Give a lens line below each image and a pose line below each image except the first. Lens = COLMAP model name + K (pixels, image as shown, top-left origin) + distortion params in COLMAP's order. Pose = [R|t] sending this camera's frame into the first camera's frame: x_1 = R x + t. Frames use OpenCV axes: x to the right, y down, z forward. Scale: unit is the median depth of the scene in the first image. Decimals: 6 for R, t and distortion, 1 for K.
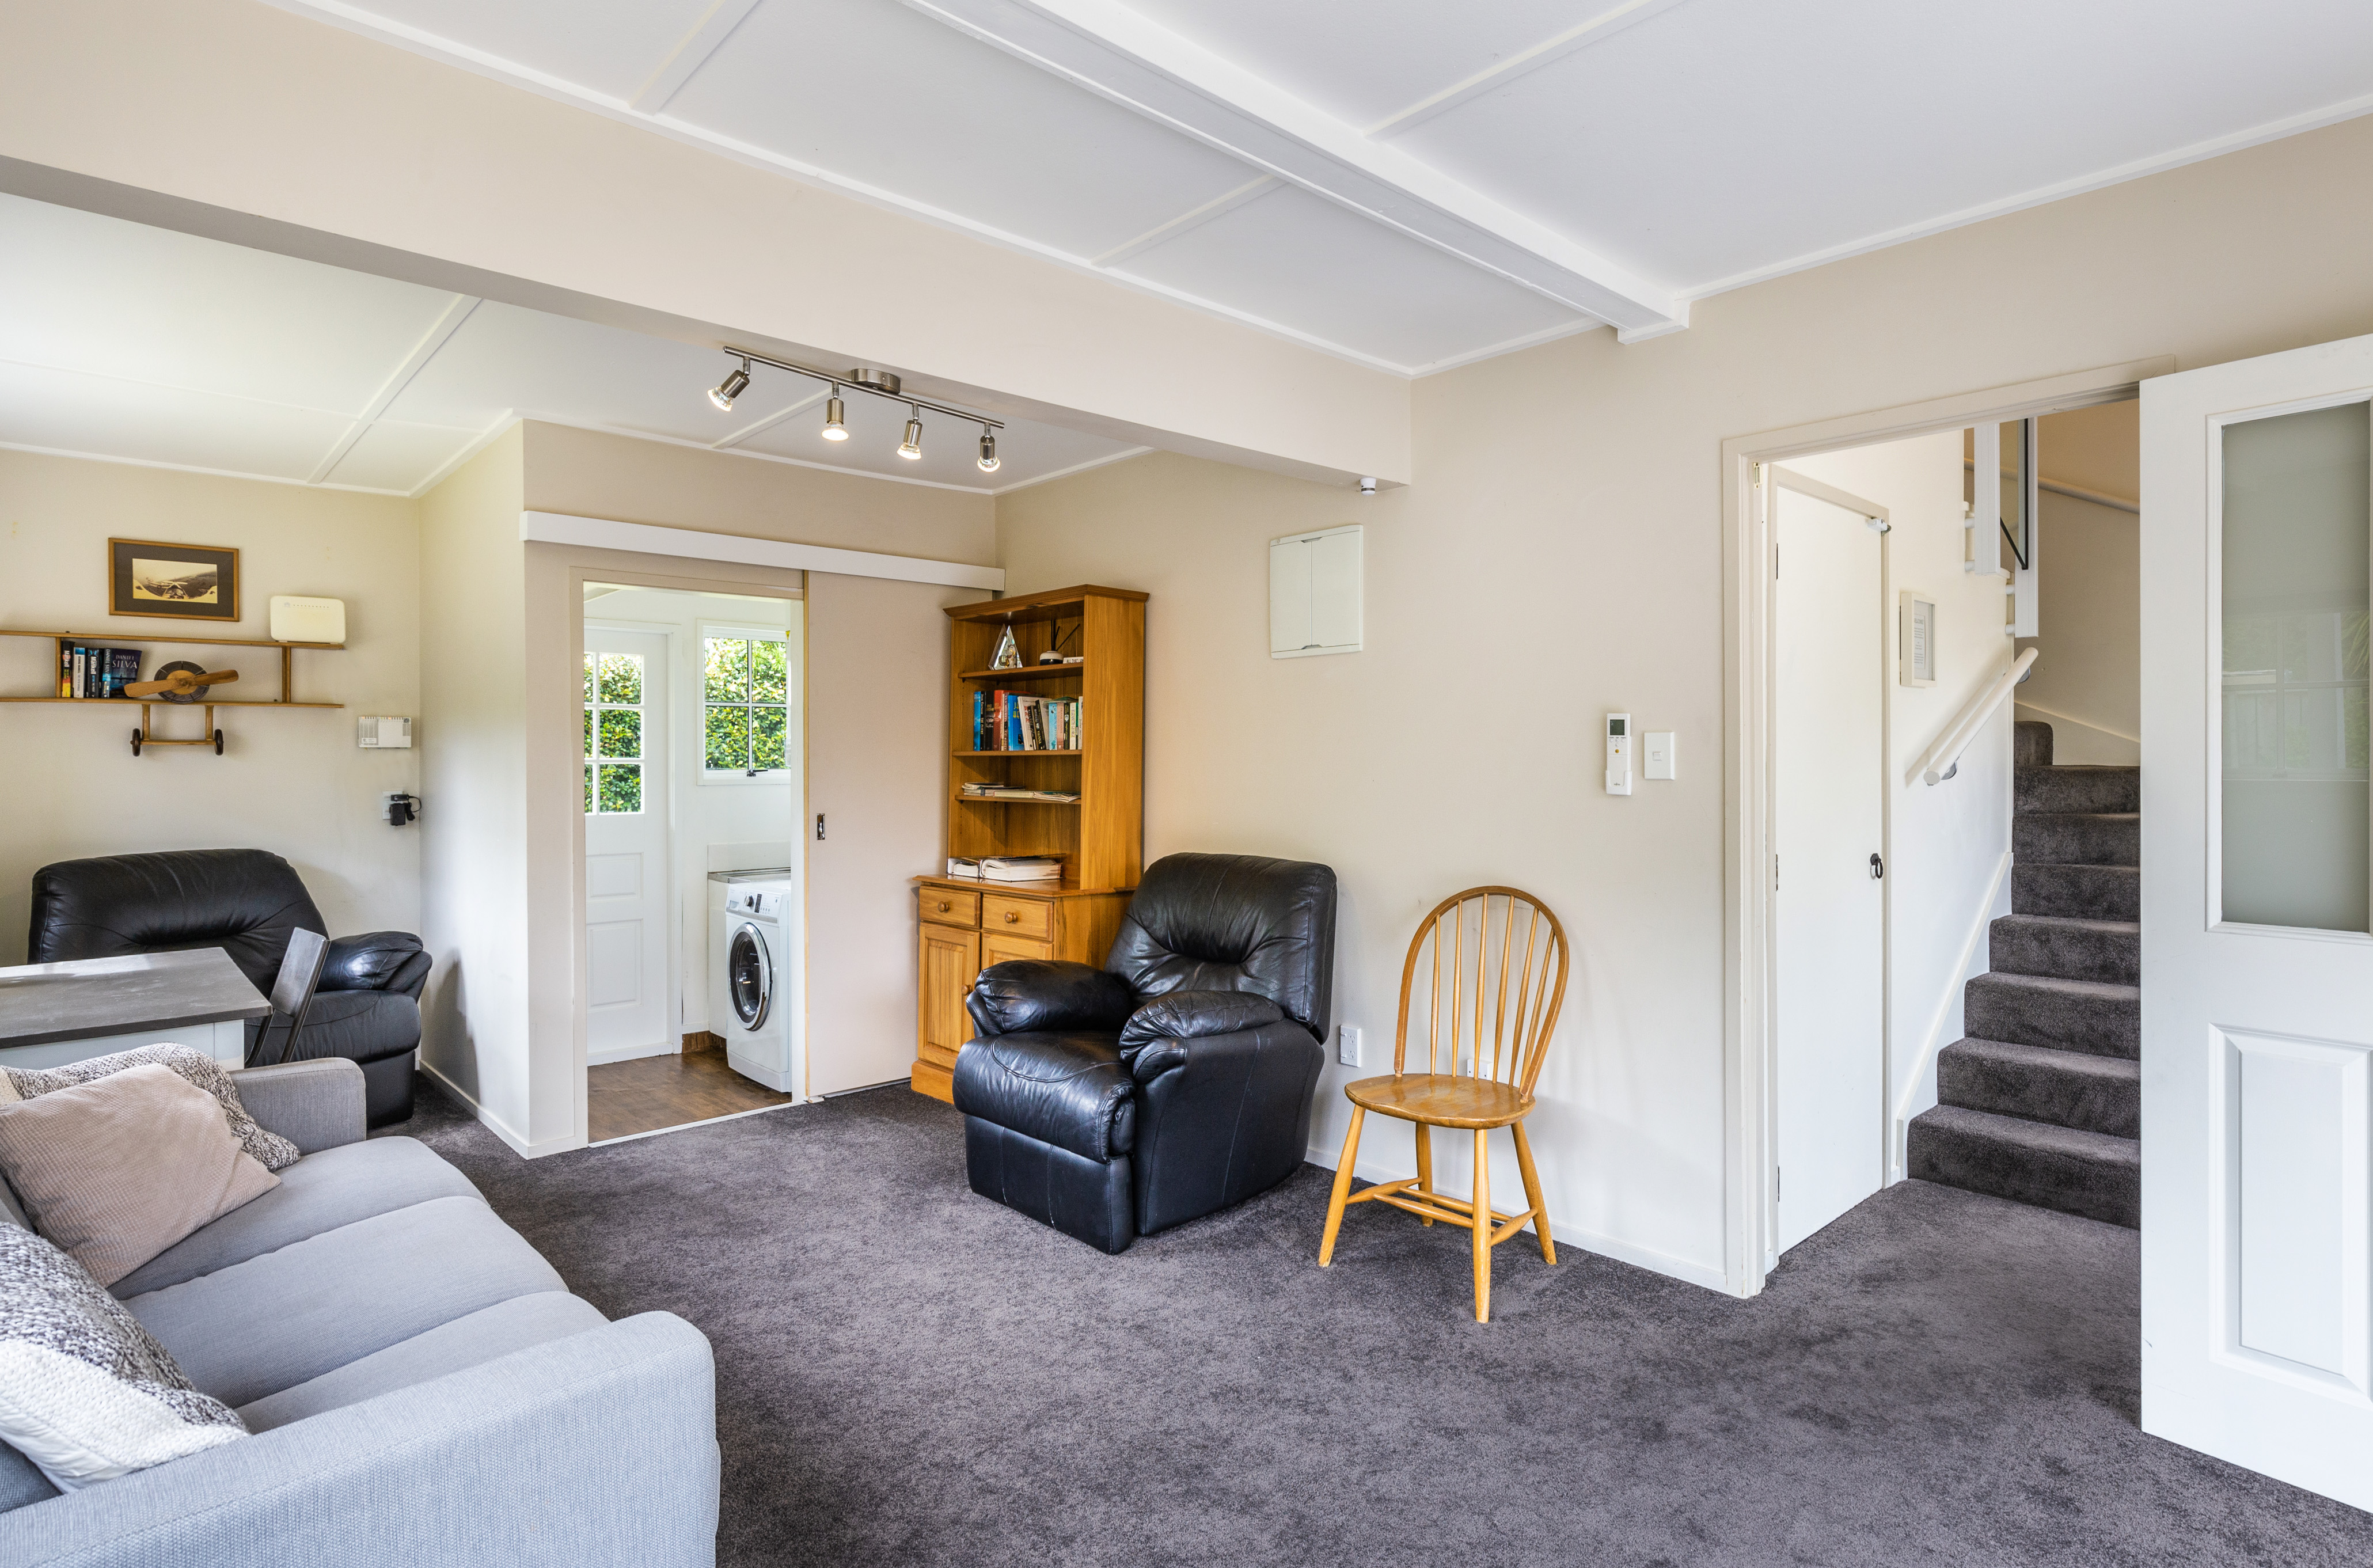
lens RADIAL K [[1233.2, 0, 1183.5], [0, 1233.2, 755.0], [0, 0, 1]] dist [0.002309, 0.000632]
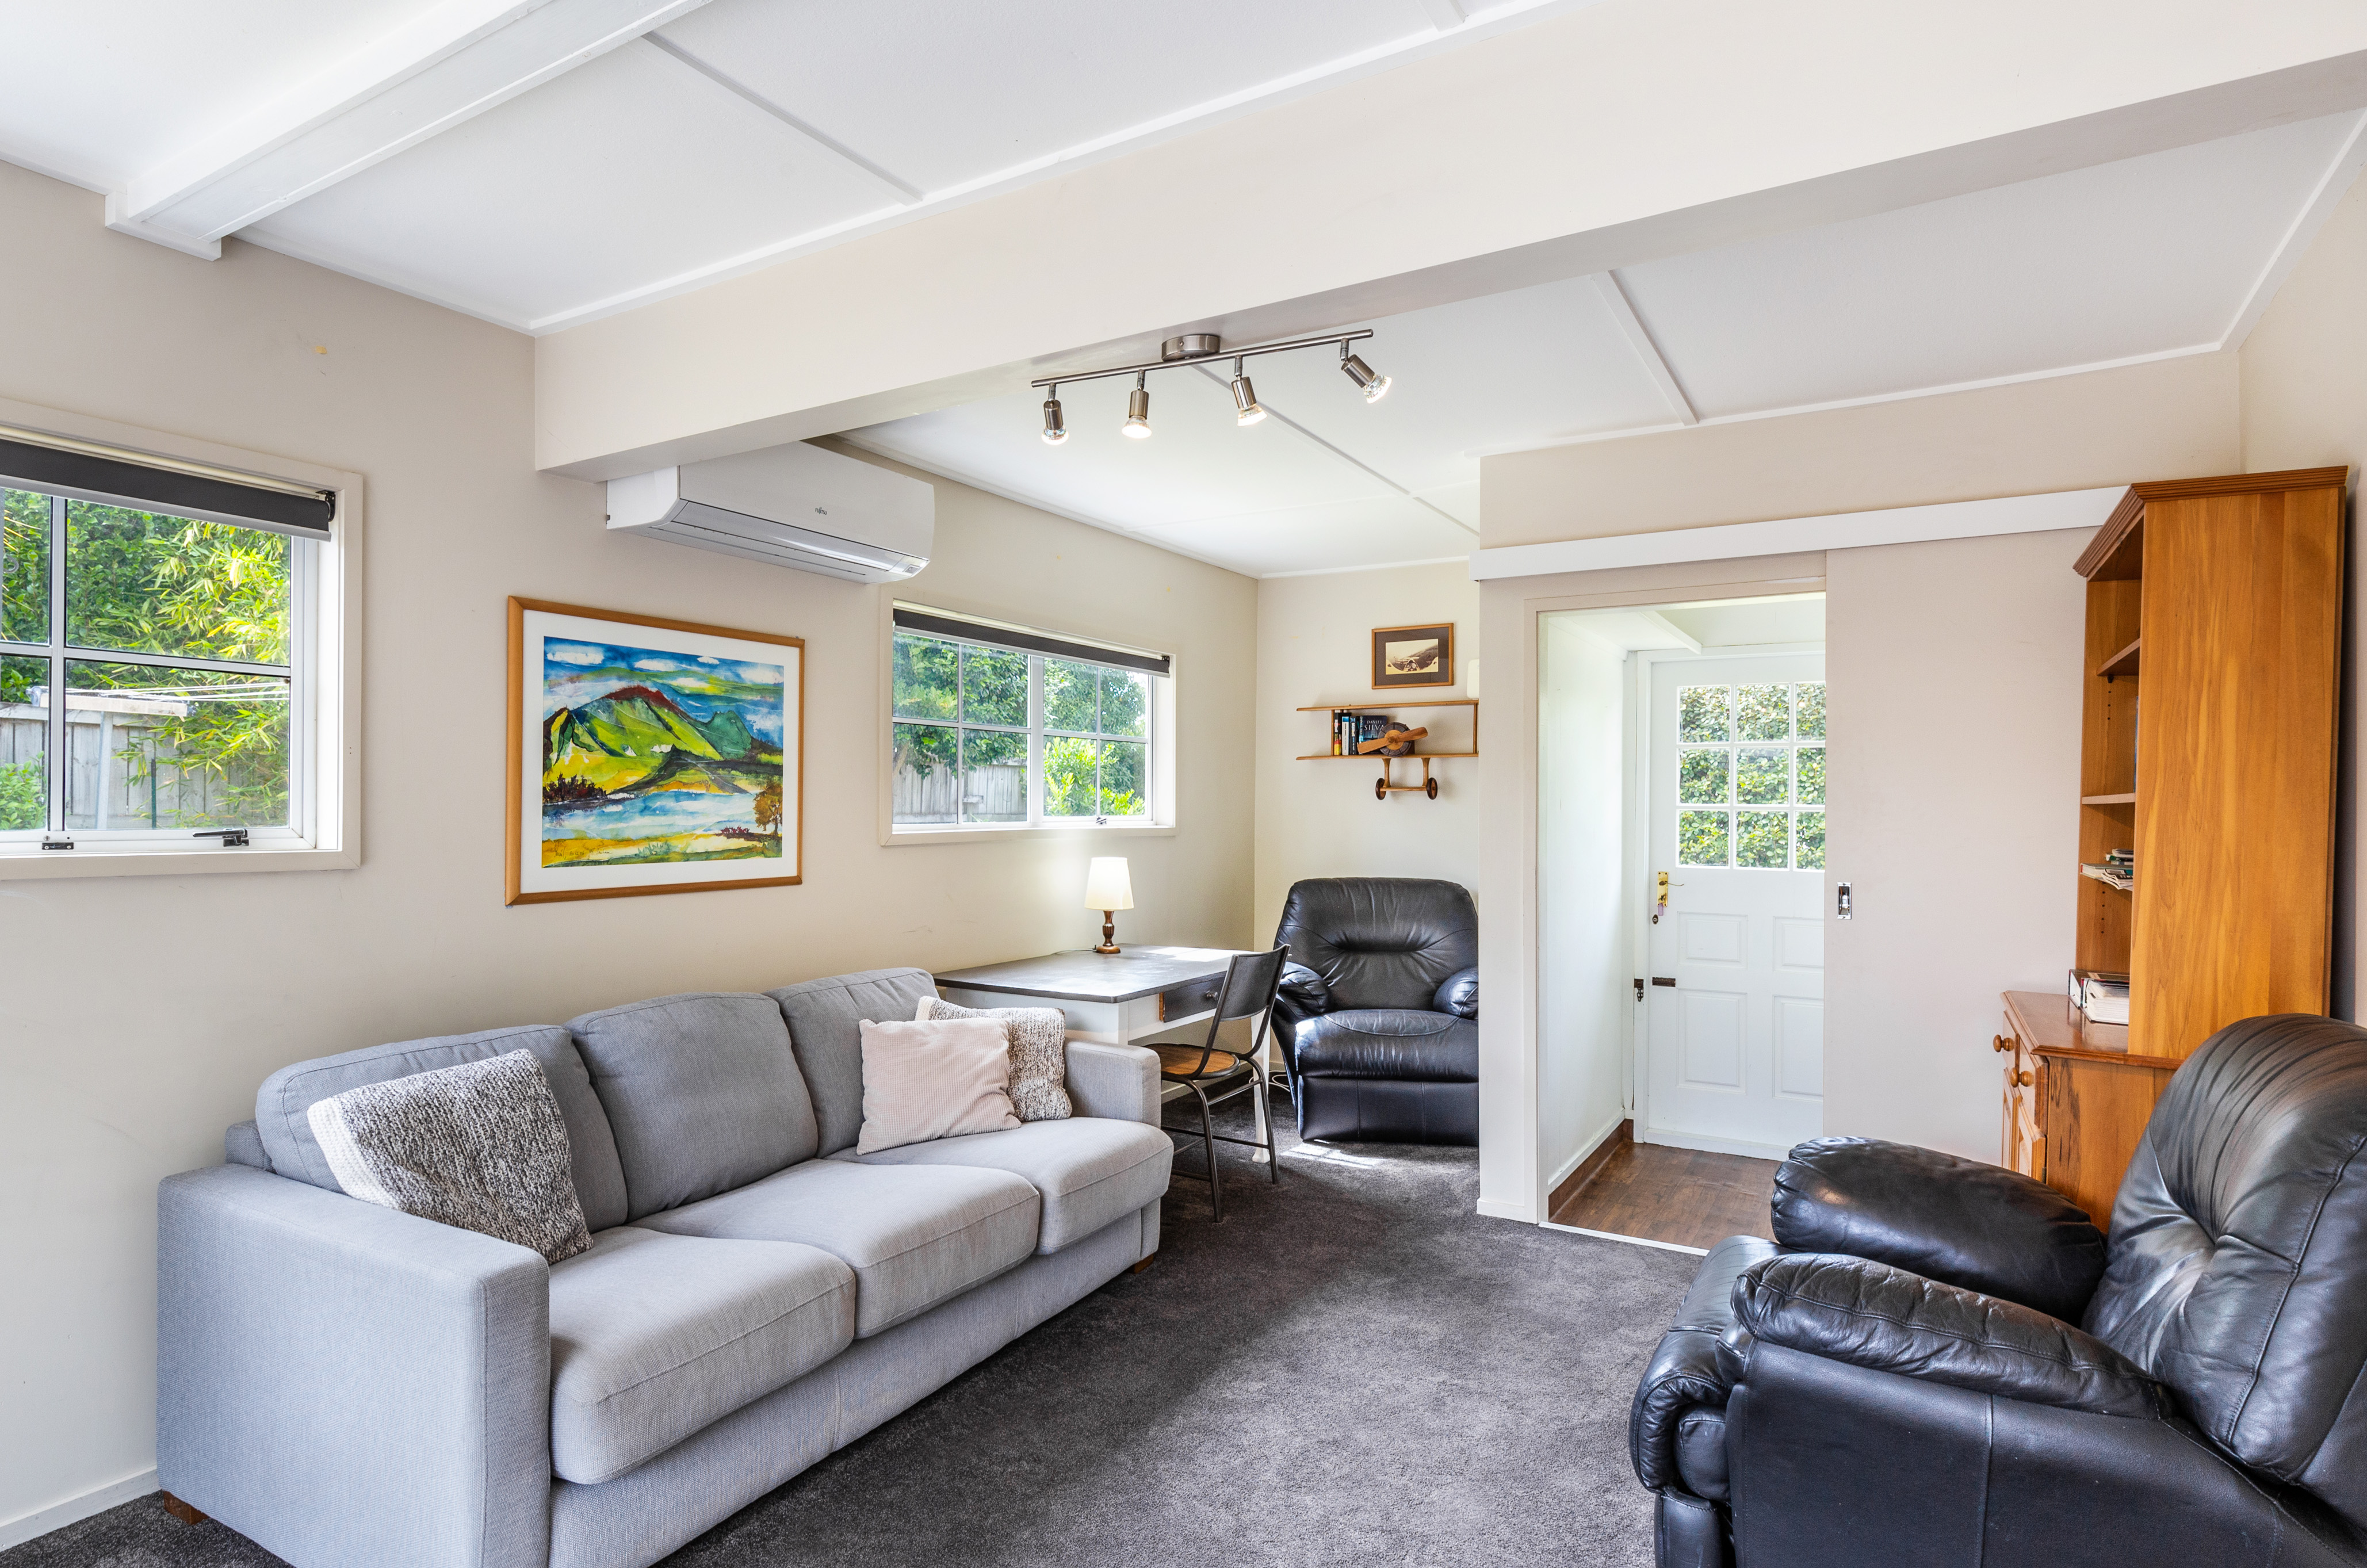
lens RADIAL K [[1248.7, 0, 1138.7], [0, 1248.7, 789.6], [0, 0, 1]] dist [-0.001551, -0.000196]
pose [[0.267687, -0.004250, -0.963497, 0.312551], [-0.005389, 0.999968, -0.005908, -0.000686], [0.963491, 0.006774, 0.267656, 0.422392]]
